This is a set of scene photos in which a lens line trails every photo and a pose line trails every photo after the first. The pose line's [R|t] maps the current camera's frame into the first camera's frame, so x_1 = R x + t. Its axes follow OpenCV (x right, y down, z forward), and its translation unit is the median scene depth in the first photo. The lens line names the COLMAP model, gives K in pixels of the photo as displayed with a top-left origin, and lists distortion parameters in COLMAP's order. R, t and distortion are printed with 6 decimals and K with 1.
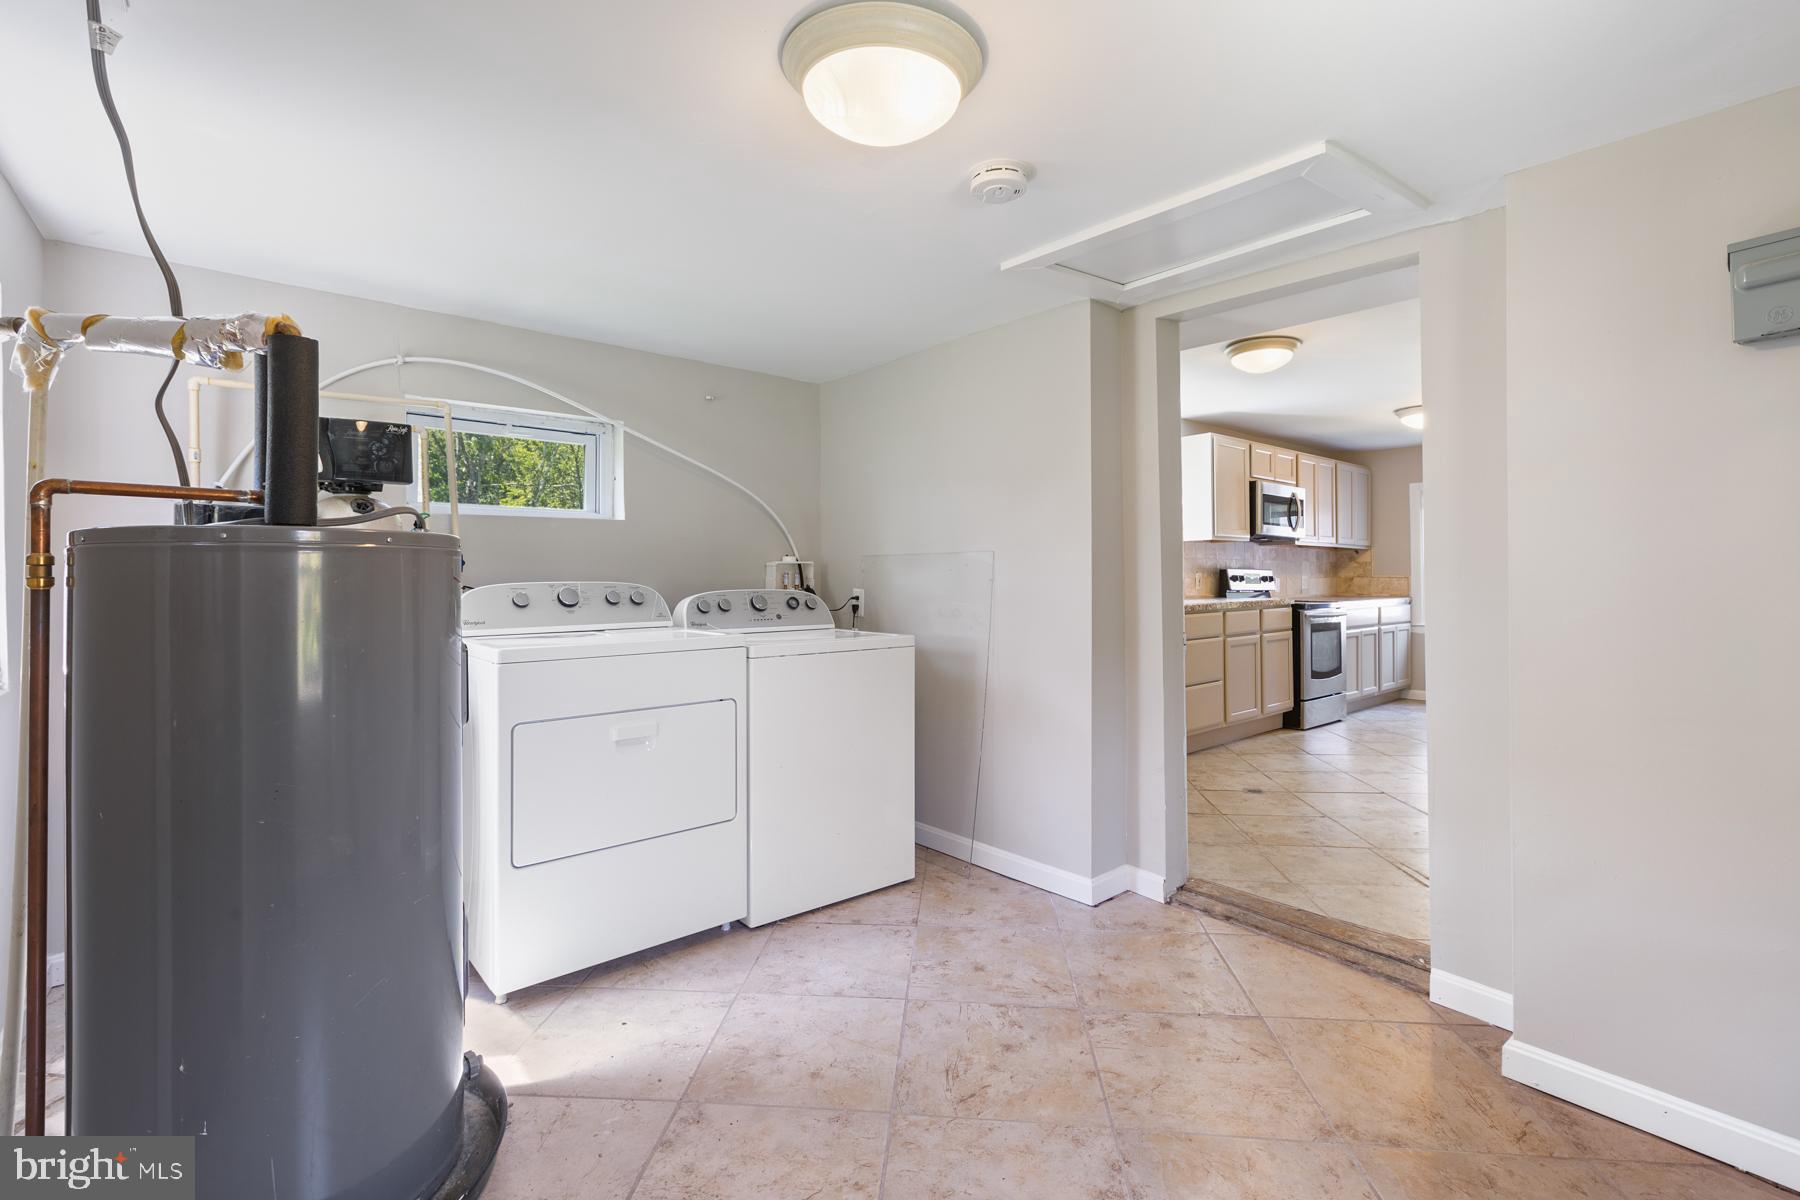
lens RADIAL K [[804.0, 0, 885.4], [0, 804.0, 582.9], [0, 0, 1]] dist [0.002521, 0.000159]
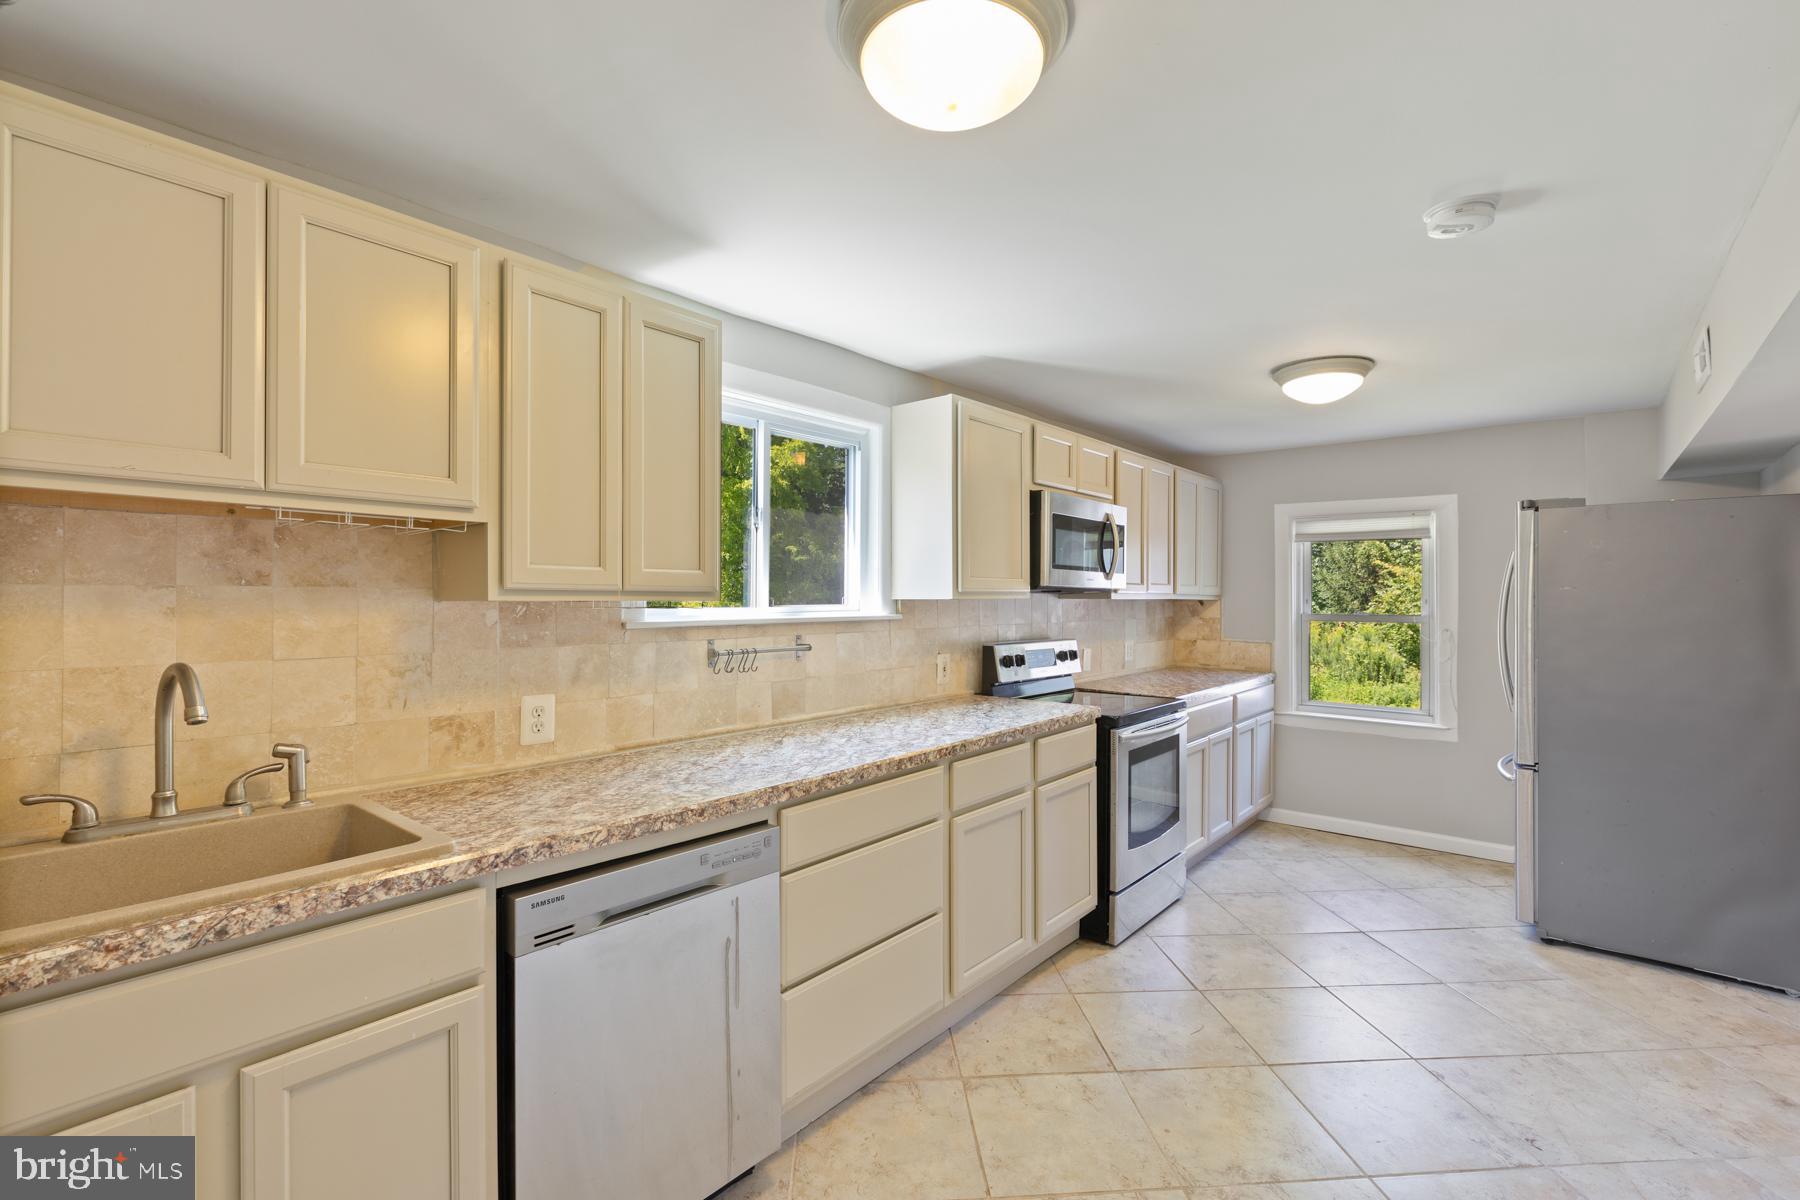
lens RADIAL K [[804.0, 0, 902.2], [0, 804.0, 603.8], [0, 0, 1]] dist [0.002521, 0.000159]
pose [[0.983457, 0.006106, 0.181037, 0.250962], [-0.008326, 0.999899, 0.011505, -0.051019], [-0.180949, -0.012822, 0.983409, 0.443297]]
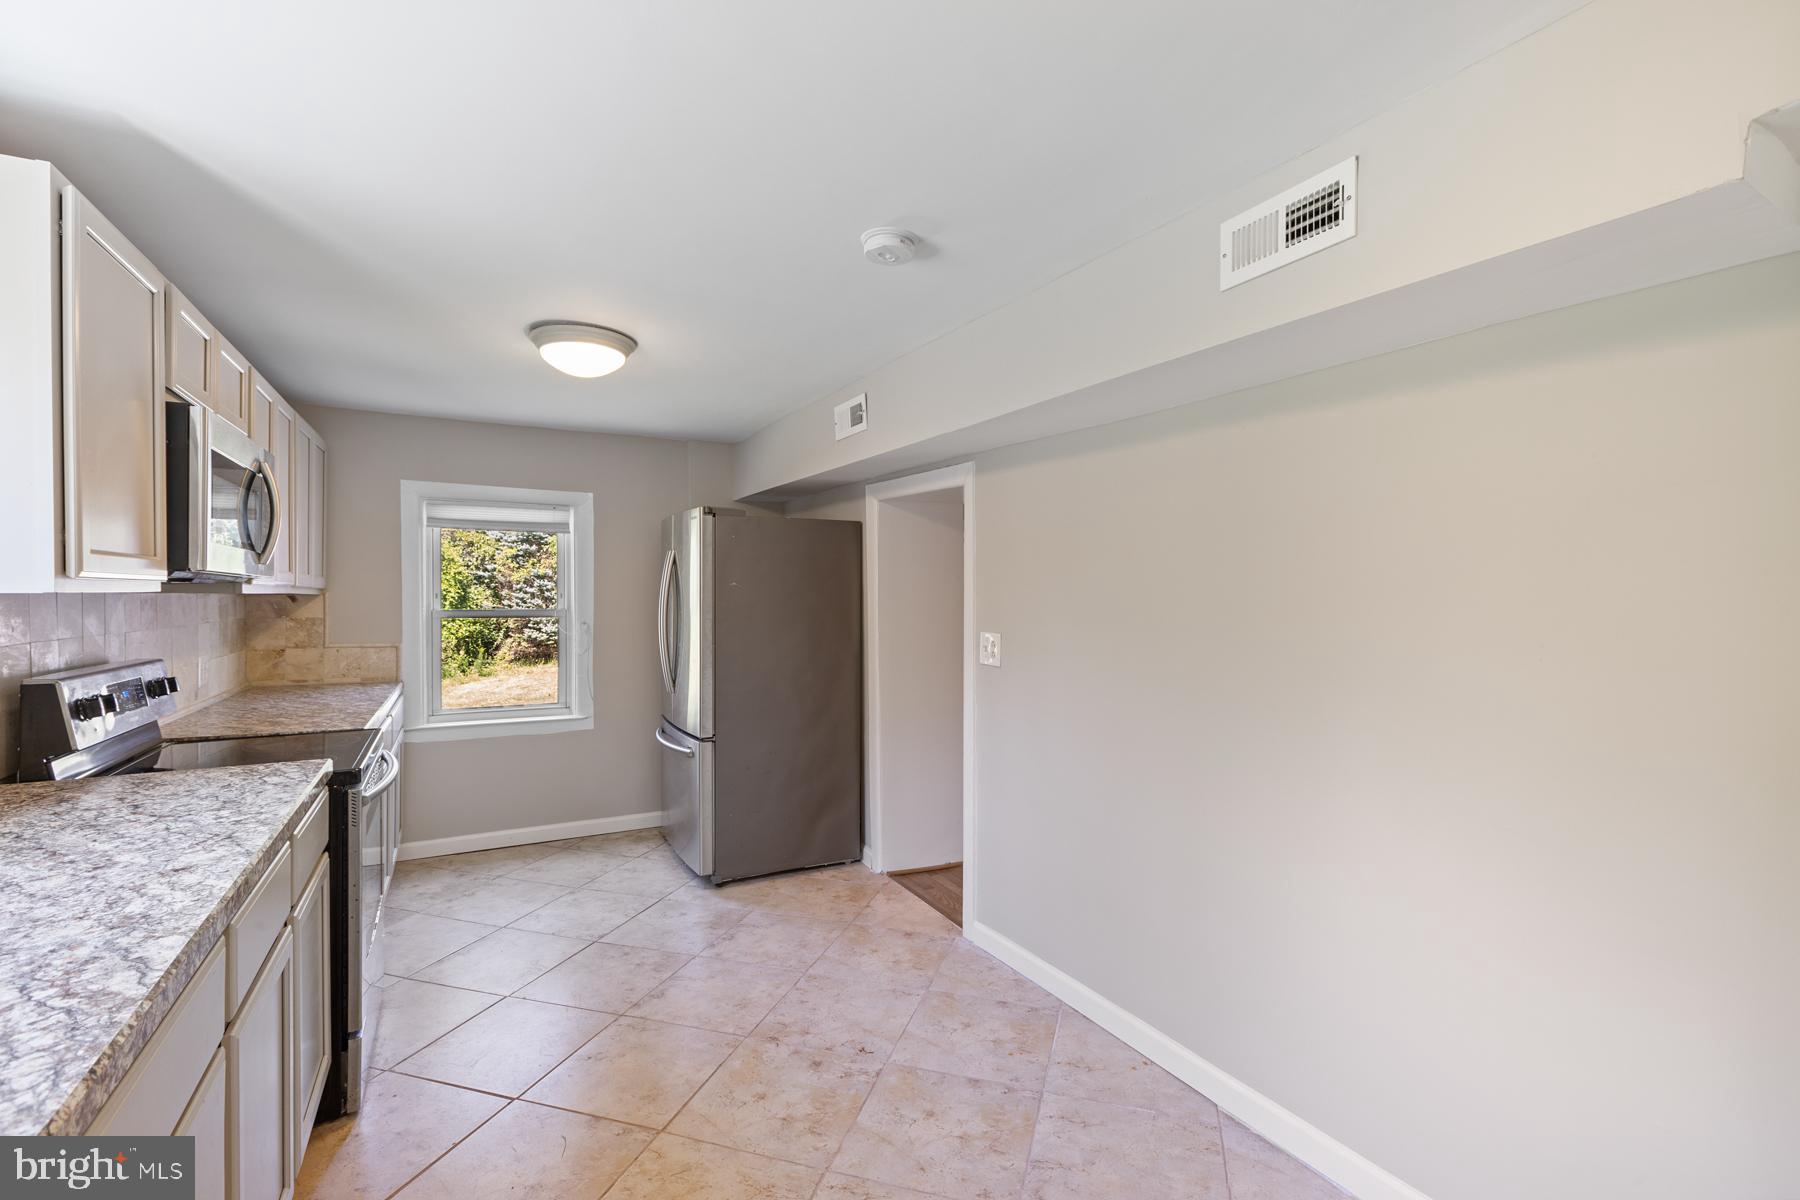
lens RADIAL K [[804.0, 0, 885.8], [0, 804.0, 597.3], [0, 0, 1]] dist [0.002521, 0.000159]
pose [[0.193925, 0.002059, 0.981014, 0.187243], [-0.006832, 0.999976, -0.000748, -0.048692], [-0.980992, -0.006557, 0.193935, 0.626068]]
